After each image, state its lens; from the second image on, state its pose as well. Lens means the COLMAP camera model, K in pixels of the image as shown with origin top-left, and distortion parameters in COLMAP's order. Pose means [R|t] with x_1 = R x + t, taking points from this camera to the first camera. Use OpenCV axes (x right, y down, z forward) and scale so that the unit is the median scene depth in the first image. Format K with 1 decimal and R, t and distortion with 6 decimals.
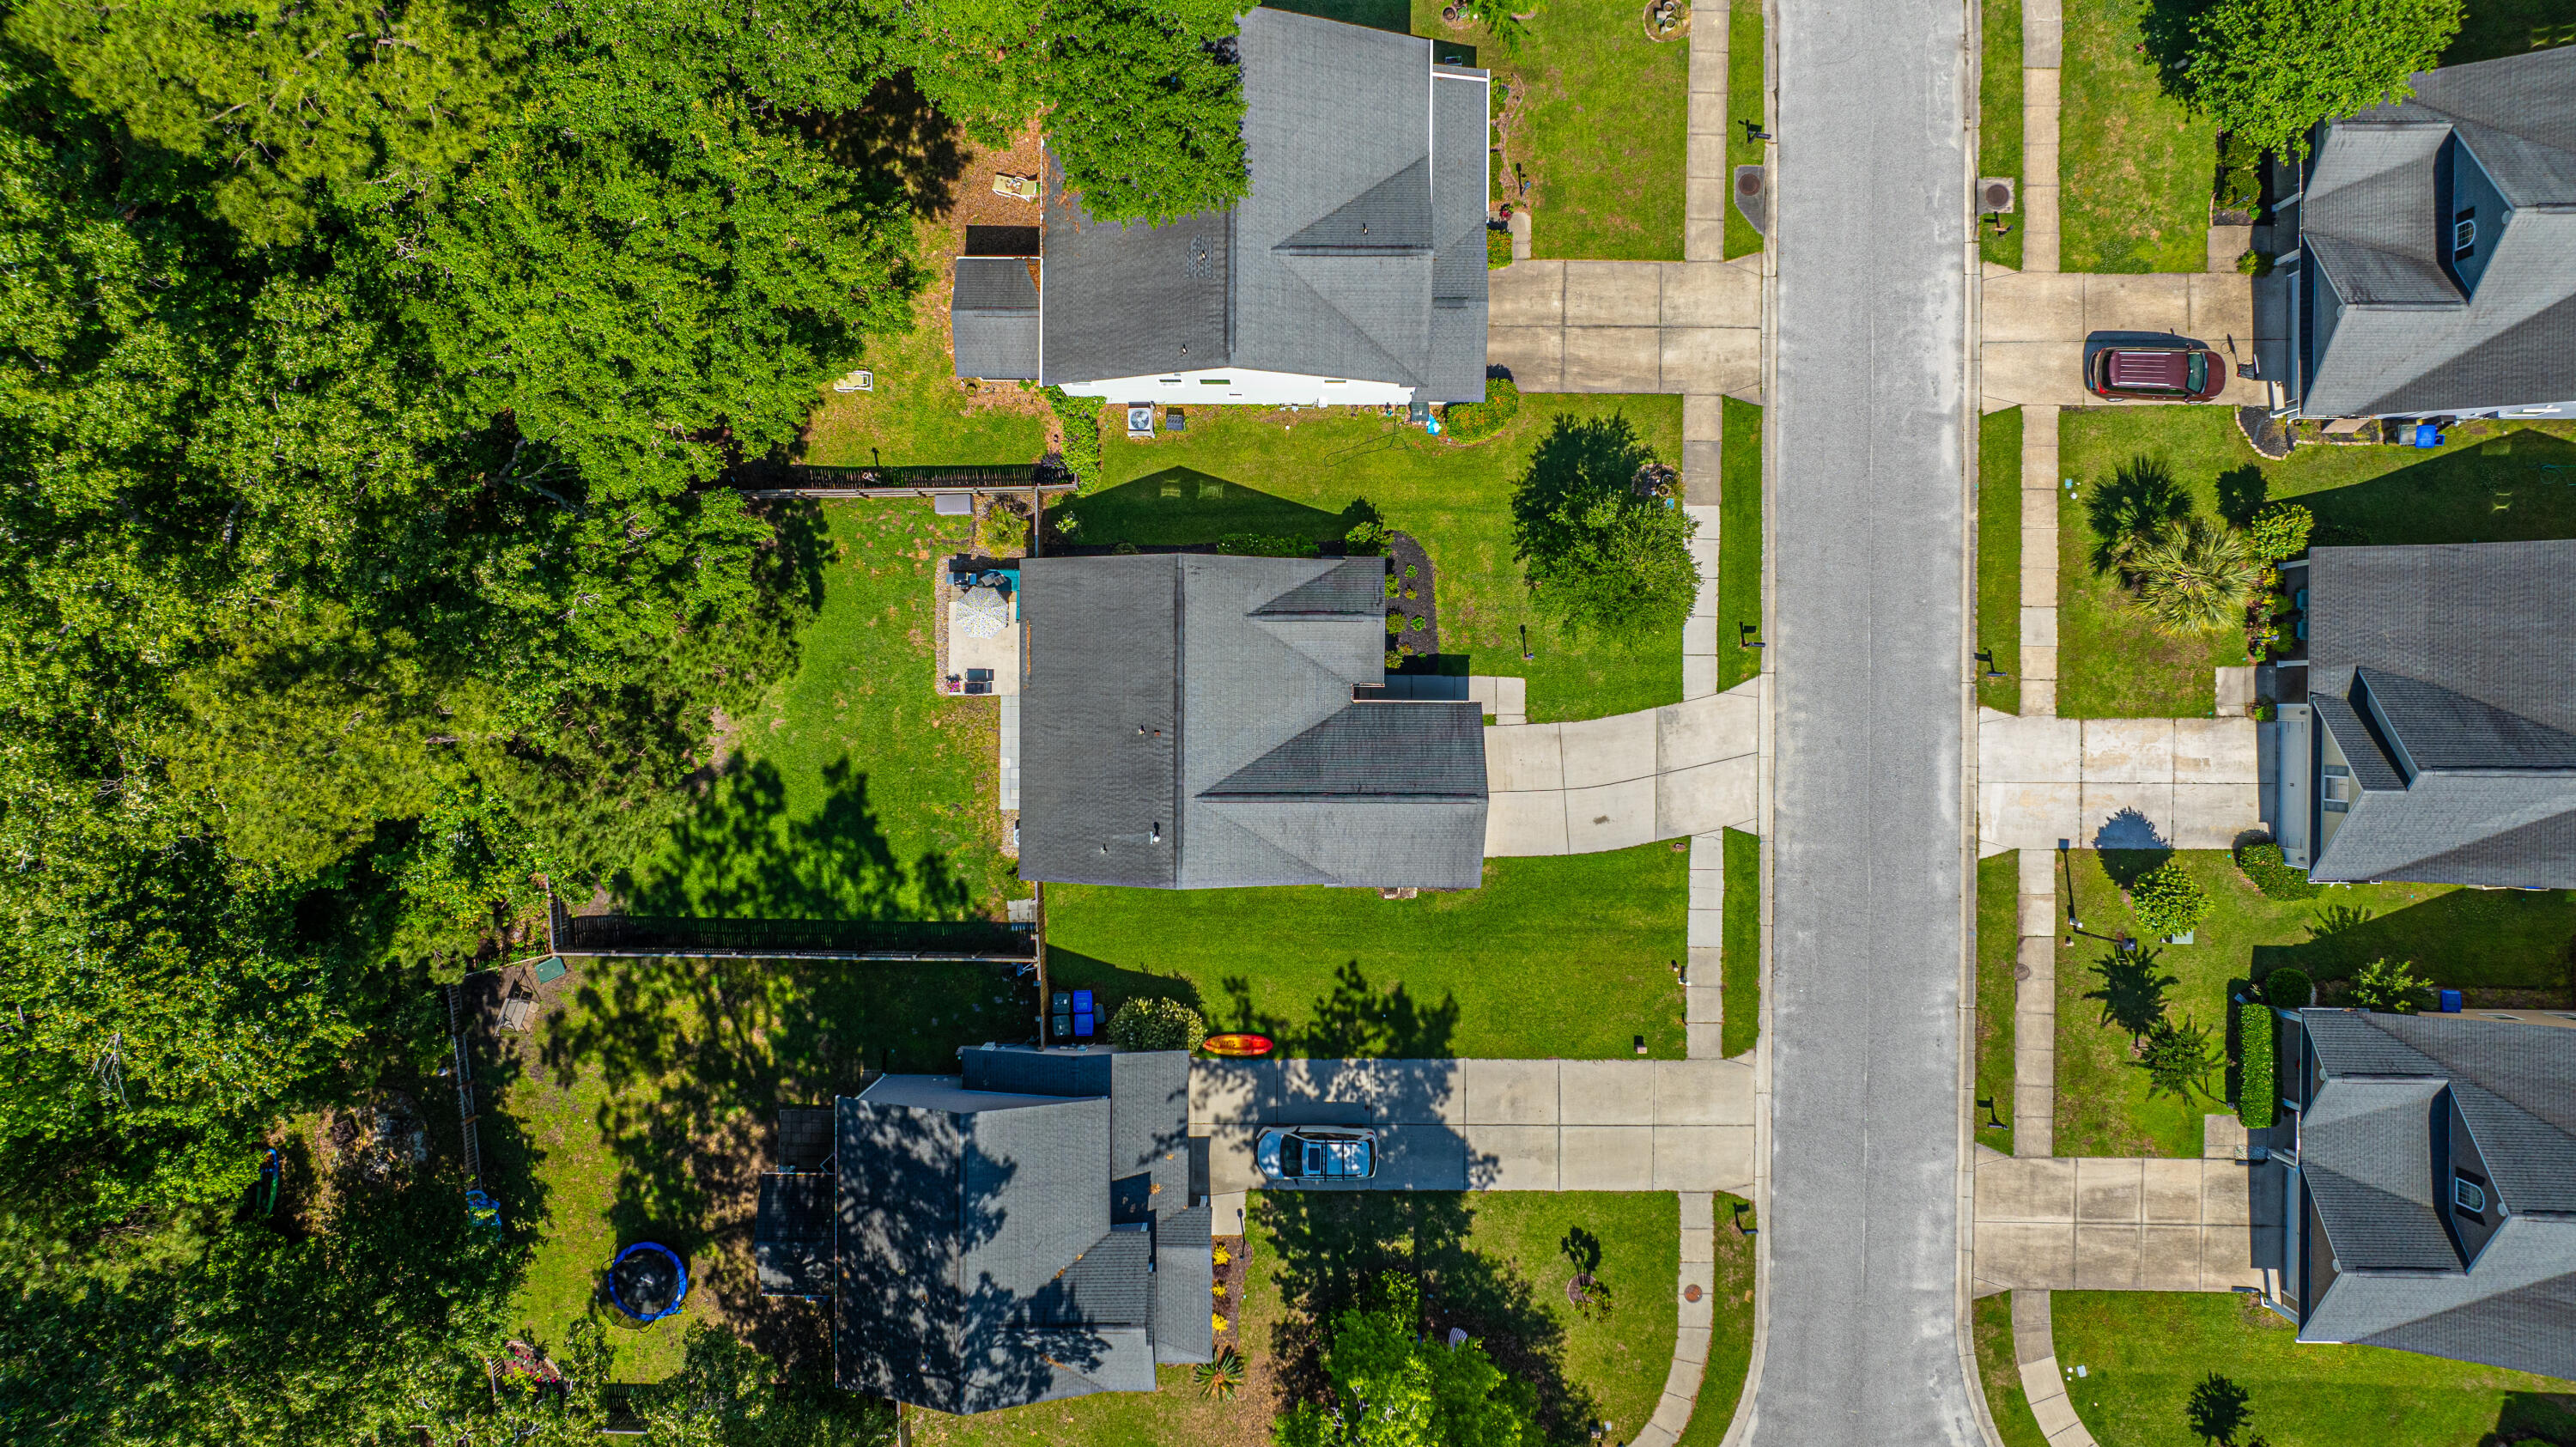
lens RADIAL K [[1810.9, 0, 1271.6], [0, 1810.9, 725.4], [0, 0, 1]] dist [-0.030145, 0.028963]
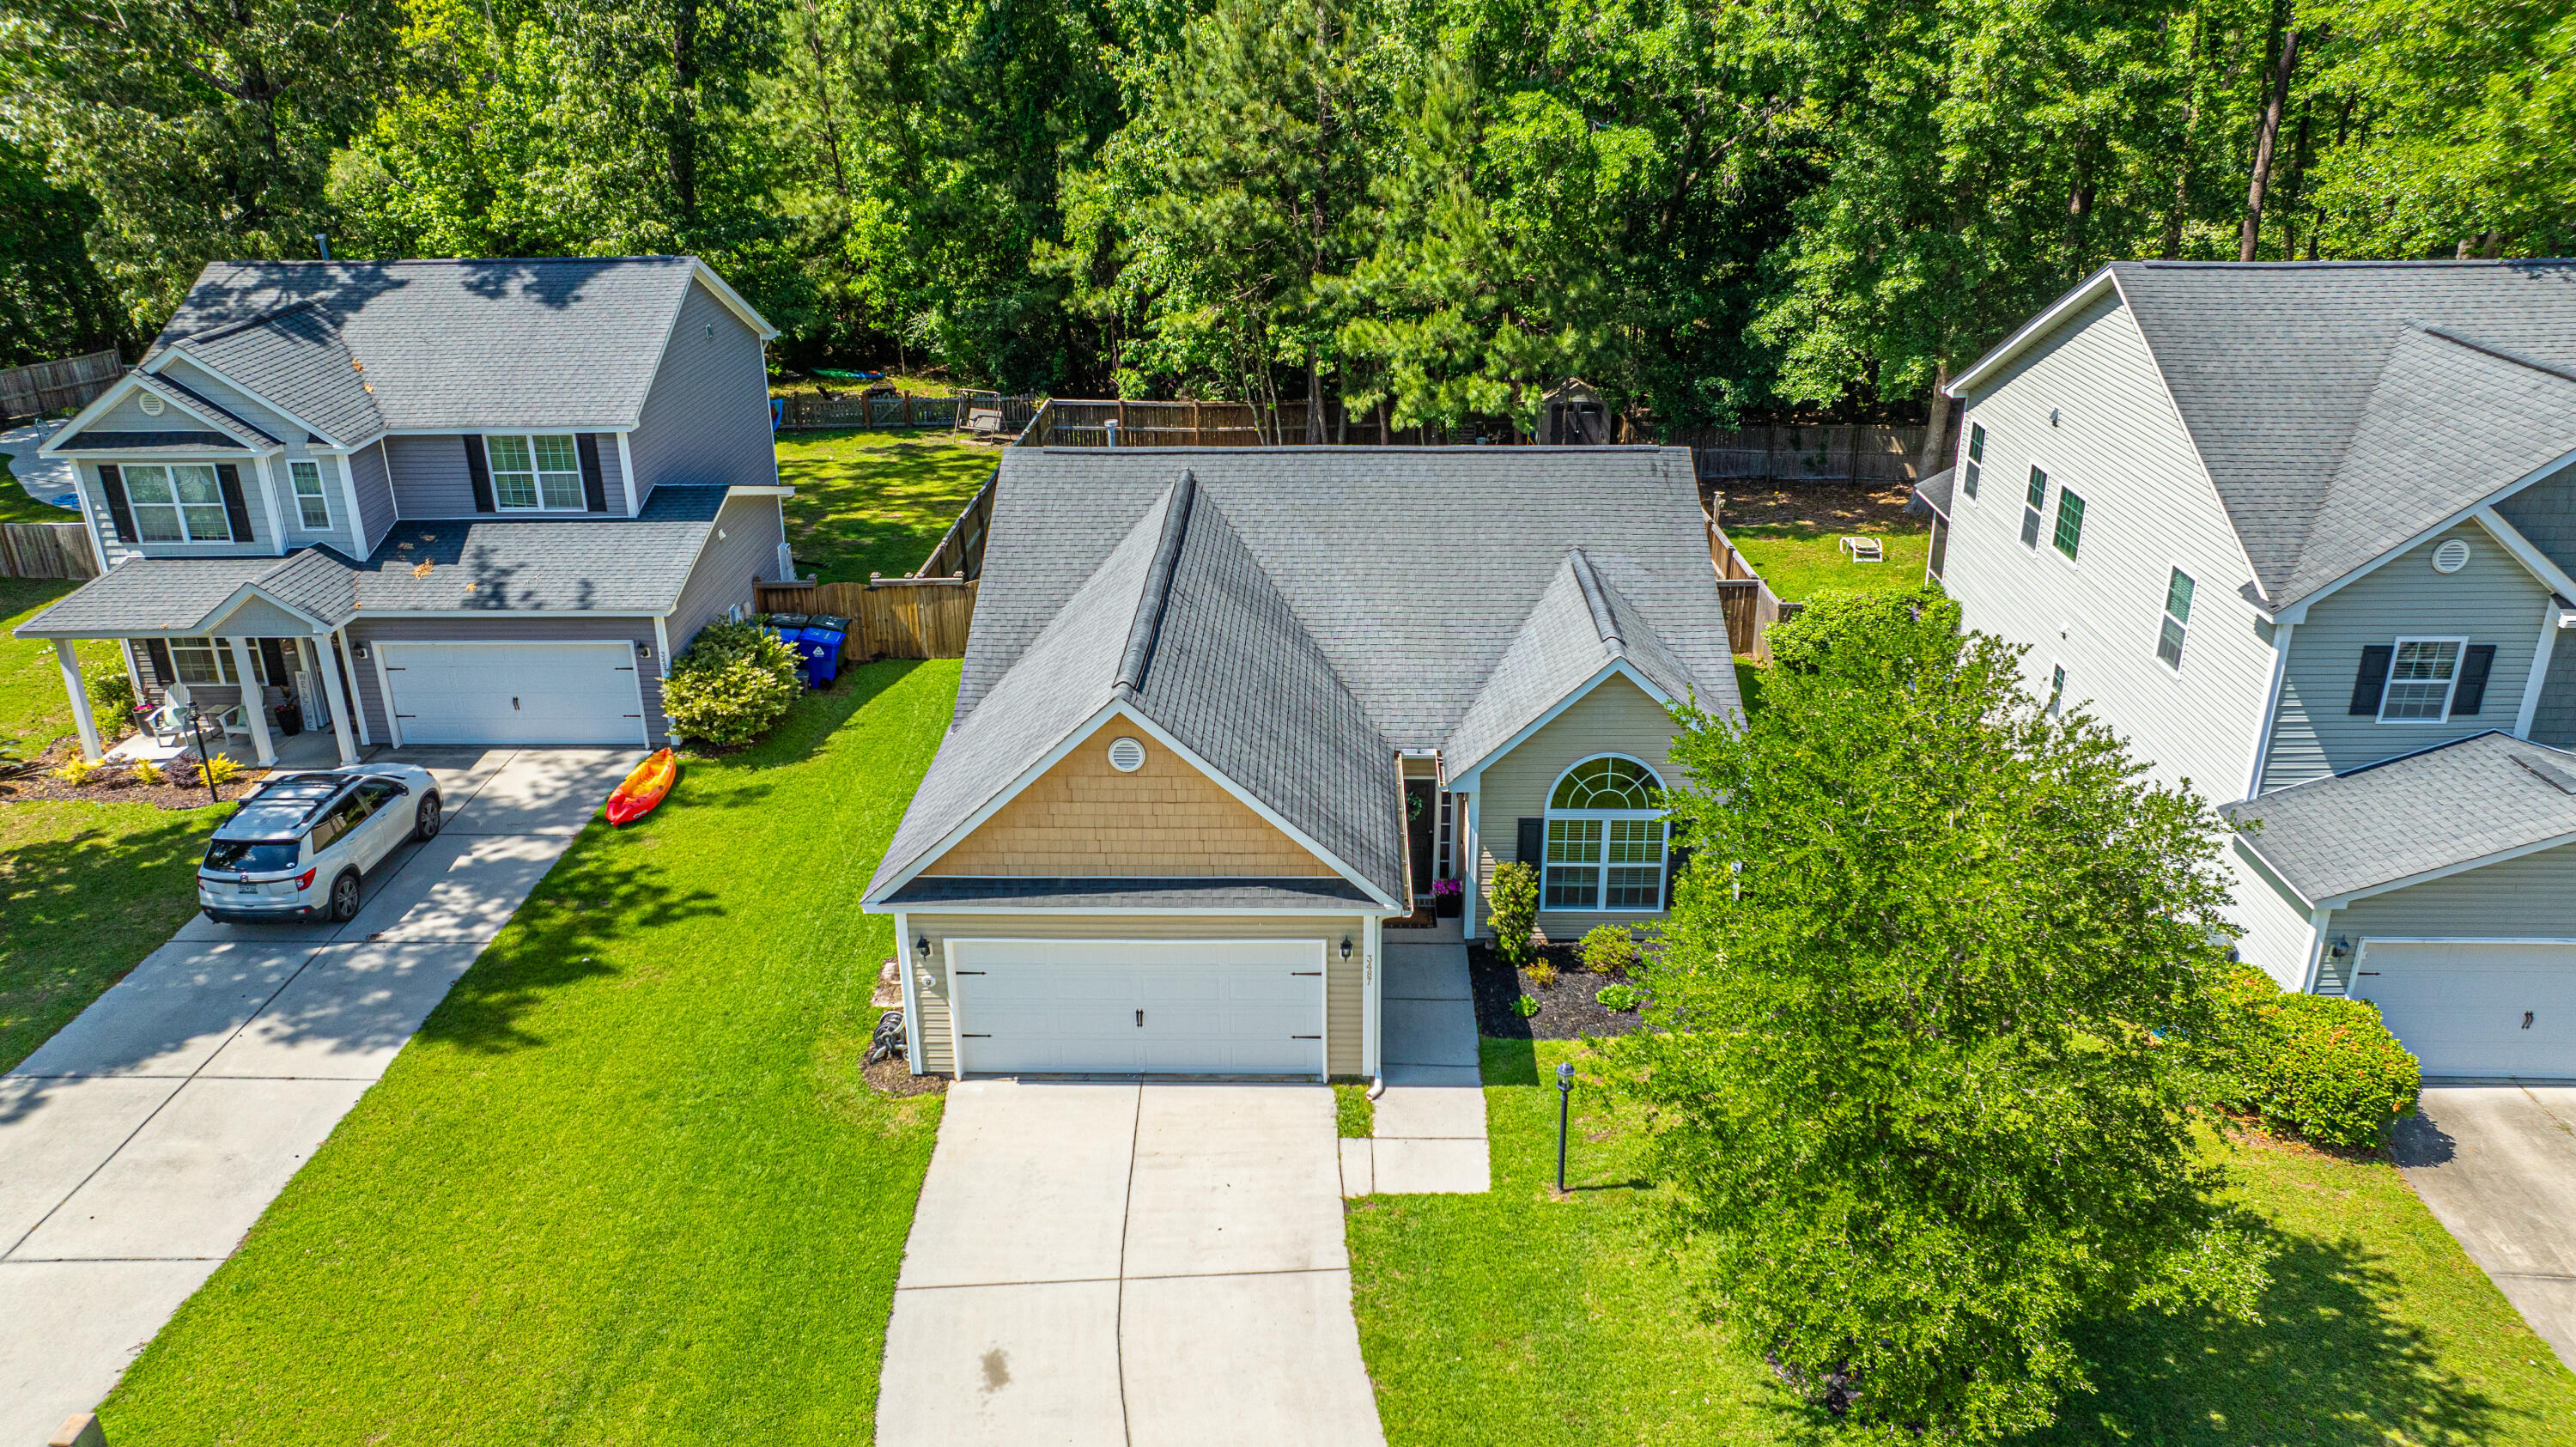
lens RADIAL K [[1810.6, 0, 1288.9], [0, 1810.6, 719.1], [0, 0, 1]] dist [-0.033919, 0.035252]
pose [[-0.017146, 0.410168, -0.911849, 0.391397], [-0.999809, 0.001541, 0.019493, 0.002141], [0.009401, 0.912009, 0.410063, 0.799656]]
